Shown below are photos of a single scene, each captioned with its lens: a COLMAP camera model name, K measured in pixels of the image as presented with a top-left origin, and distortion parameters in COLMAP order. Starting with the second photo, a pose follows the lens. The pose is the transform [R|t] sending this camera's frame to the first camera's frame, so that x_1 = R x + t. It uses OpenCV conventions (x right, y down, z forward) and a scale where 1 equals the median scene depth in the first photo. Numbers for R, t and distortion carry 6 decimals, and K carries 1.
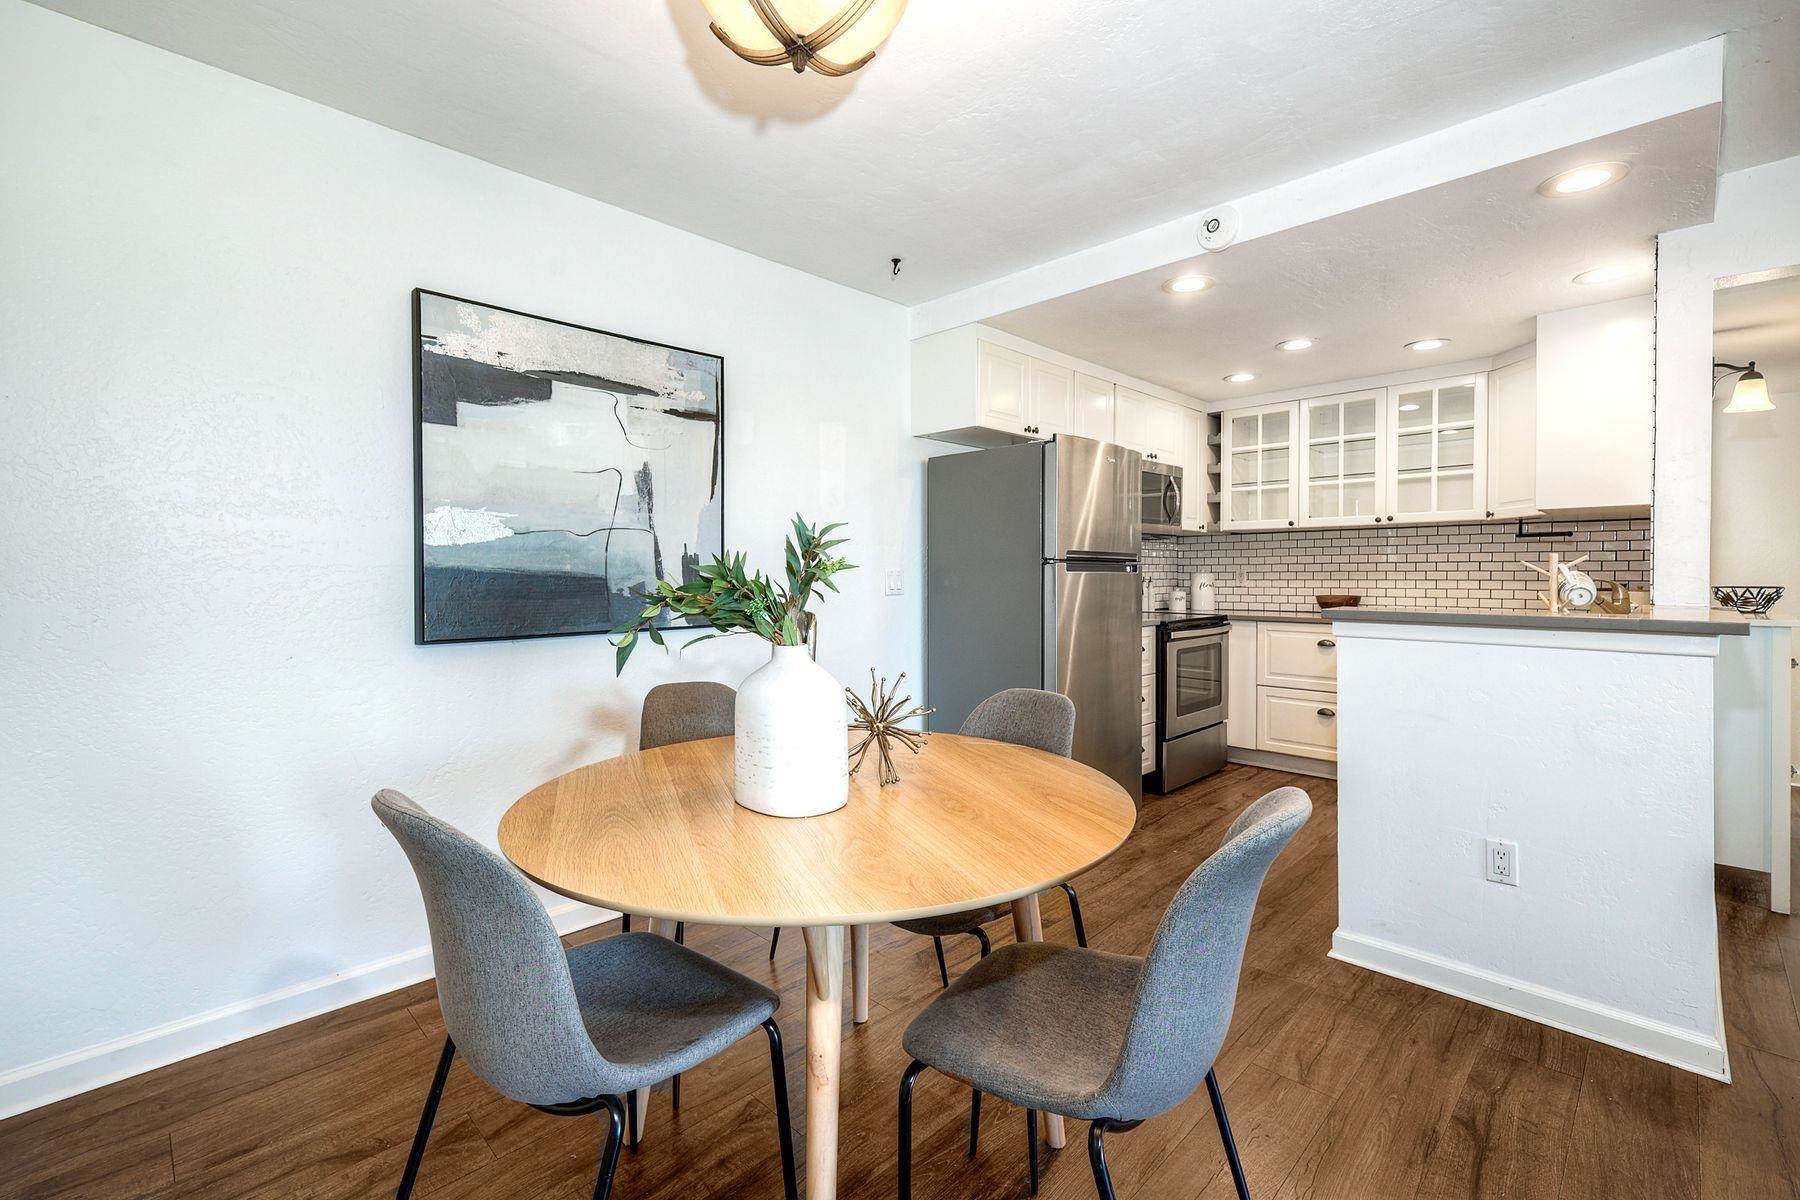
lens RADIAL K [[780.5, 0, 902.9], [0, 780.5, 592.0], [0, 0, 1]] dist [-0.000400, -0.000291]
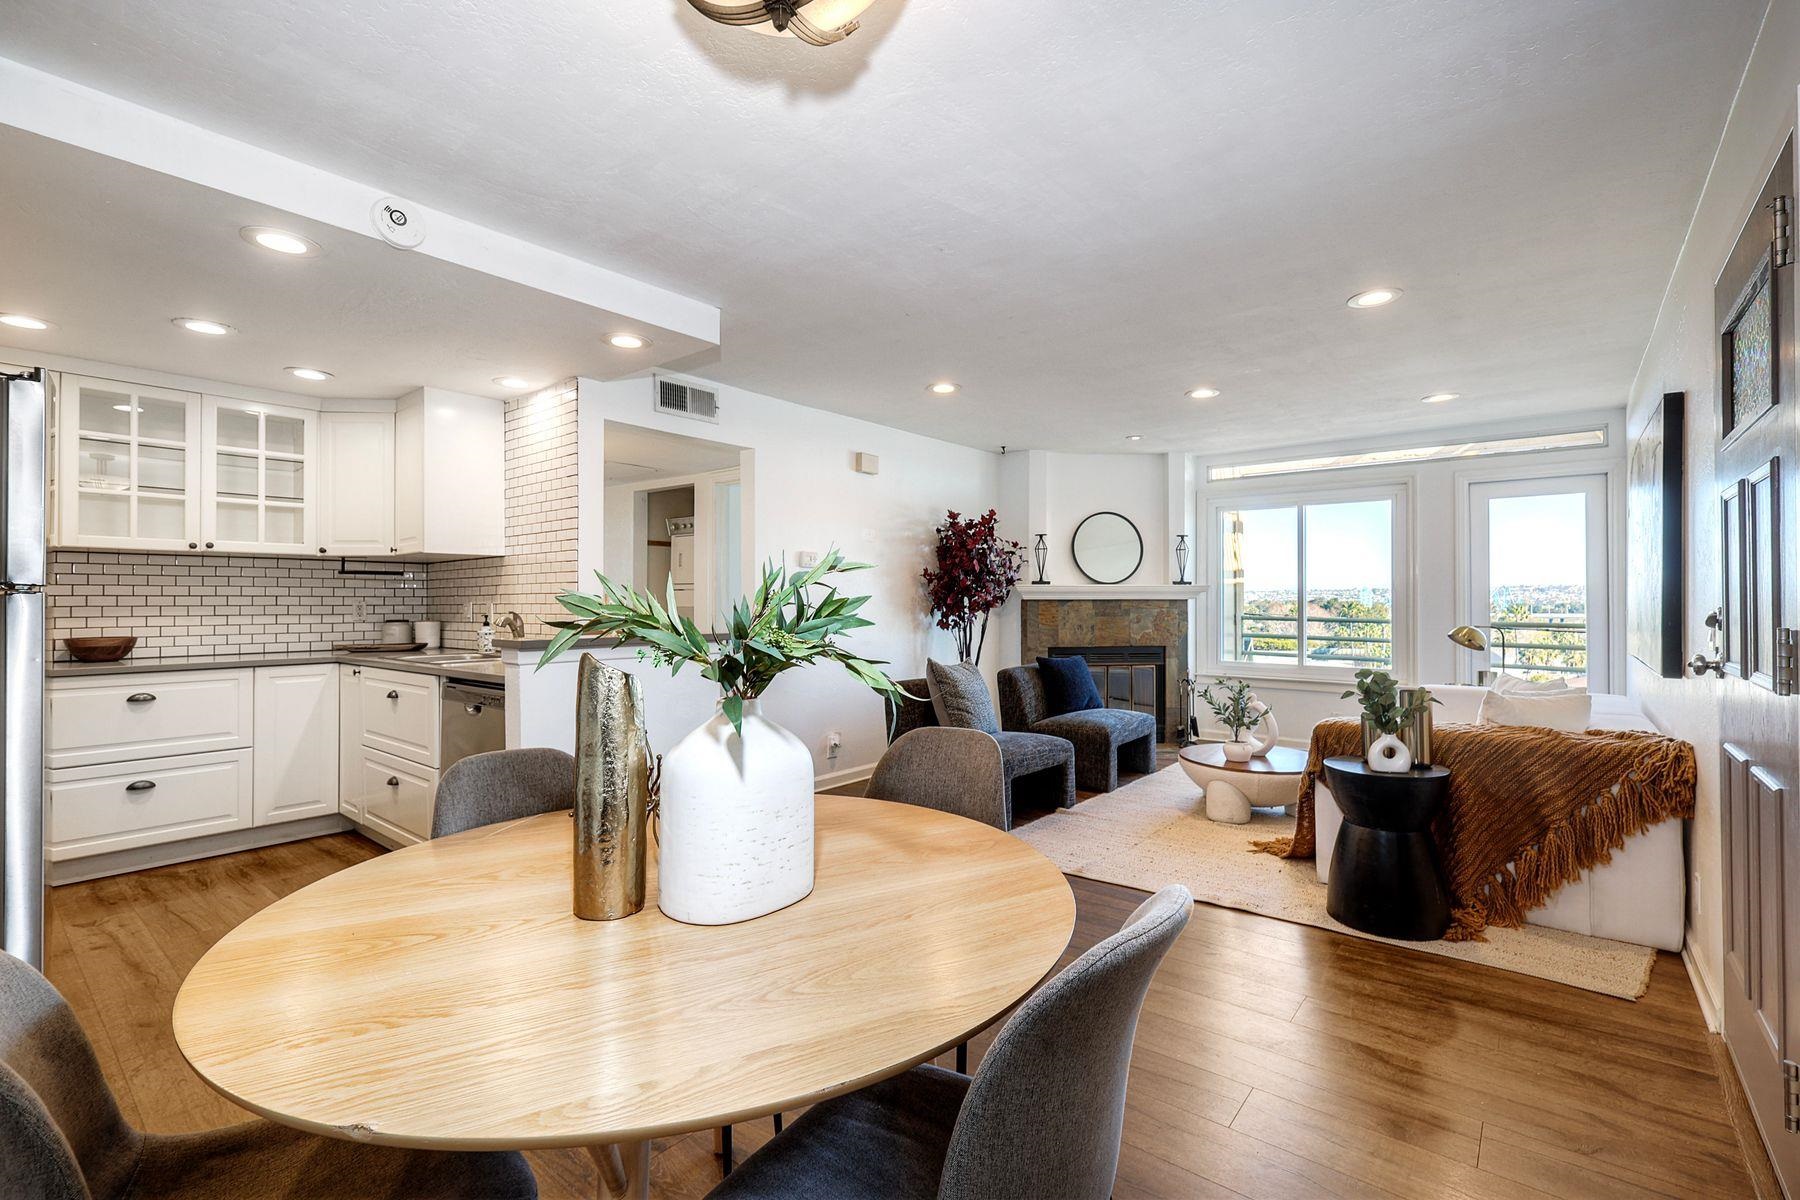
lens RADIAL K [[780.5, 0, 906.7], [0, 780.5, 596.0], [0, 0, 1]] dist [-0.000400, -0.000291]
pose [[-0.088248, 0.011964, 0.996027, -0.310388], [0.029980, 0.999507, -0.009350, -0.006033], [-0.995647, 0.029035, -0.088563, 0.297080]]
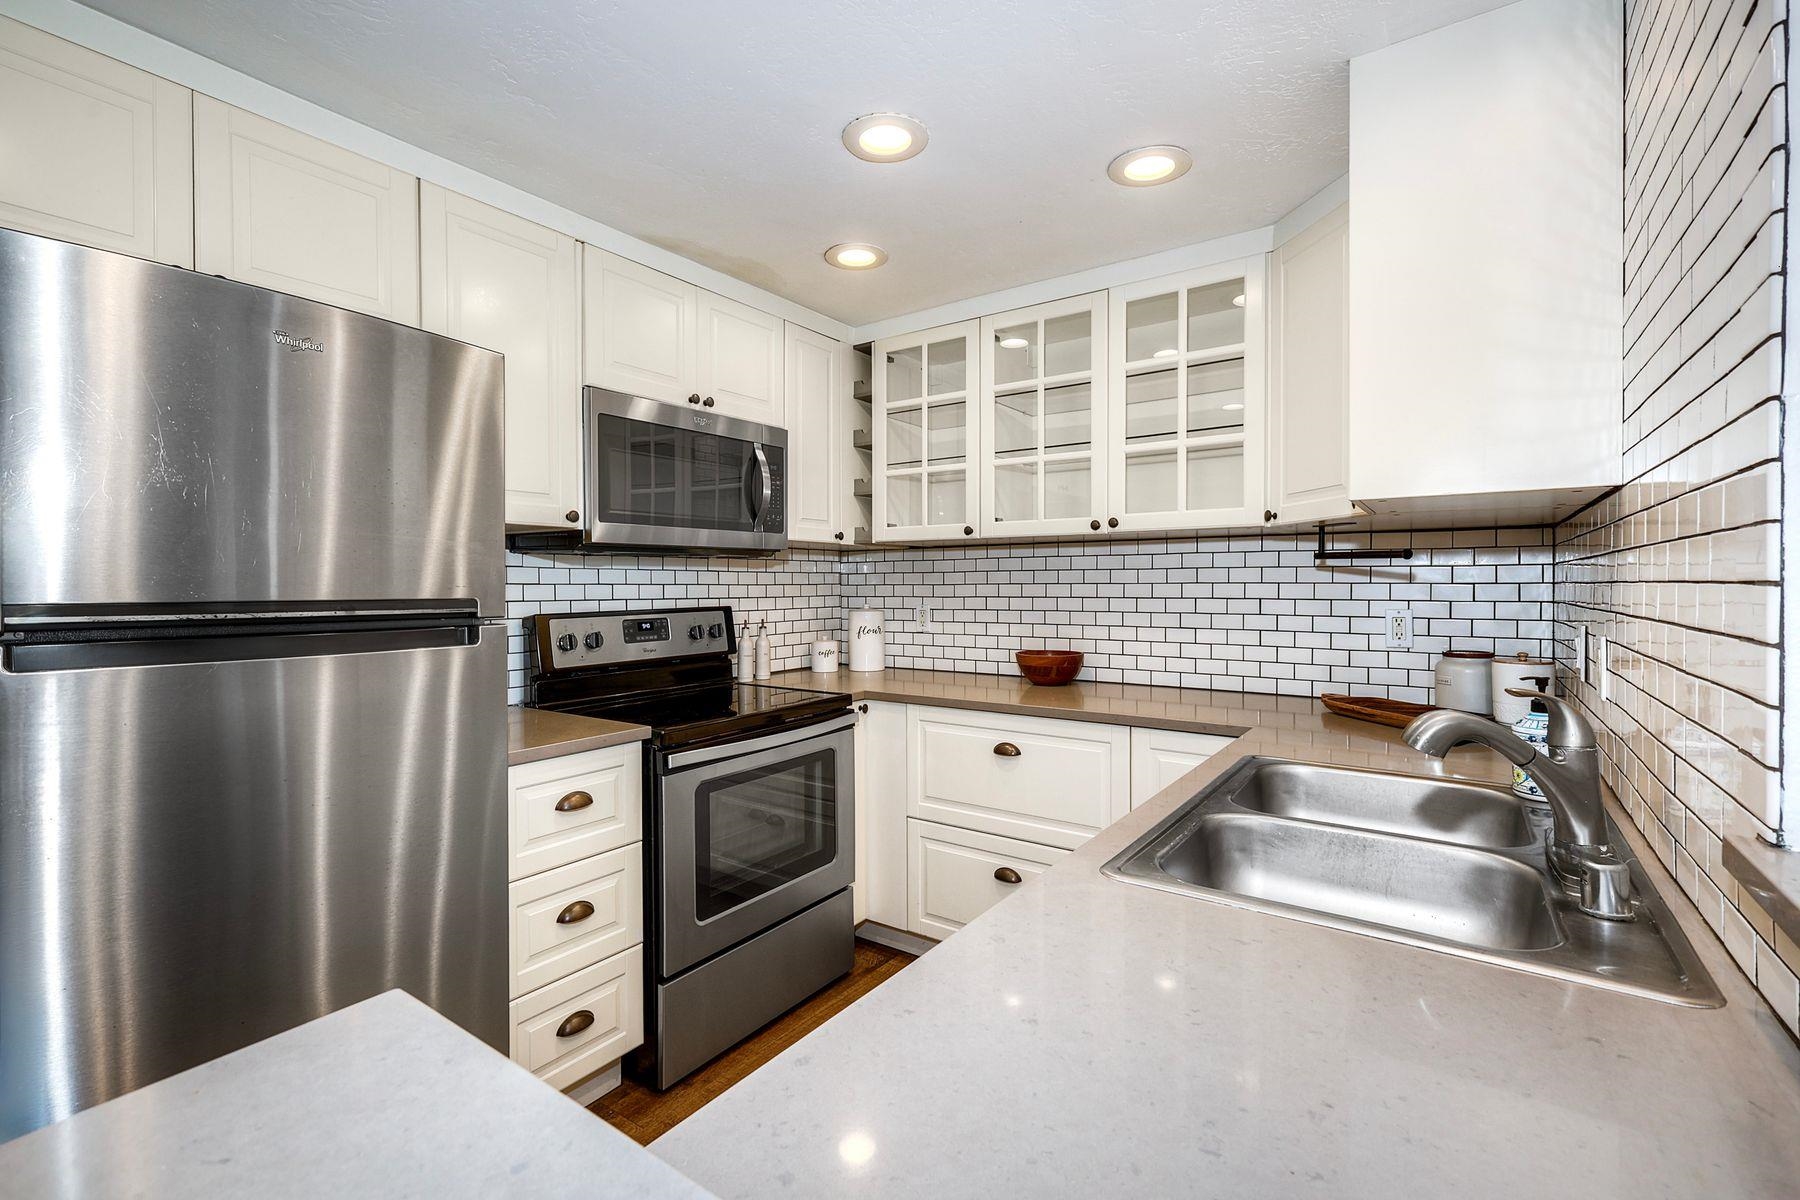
lens RADIAL K [[780.5, 0, 904.4], [0, 780.5, 597.5], [0, 0, 1]] dist [-0.000400, -0.000291]
pose [[0.984774, -0.004354, 0.173786, 0.374601], [0.004923, 0.999984, -0.002844, -0.039504], [-0.173771, 0.003656, 0.984779, 0.469823]]
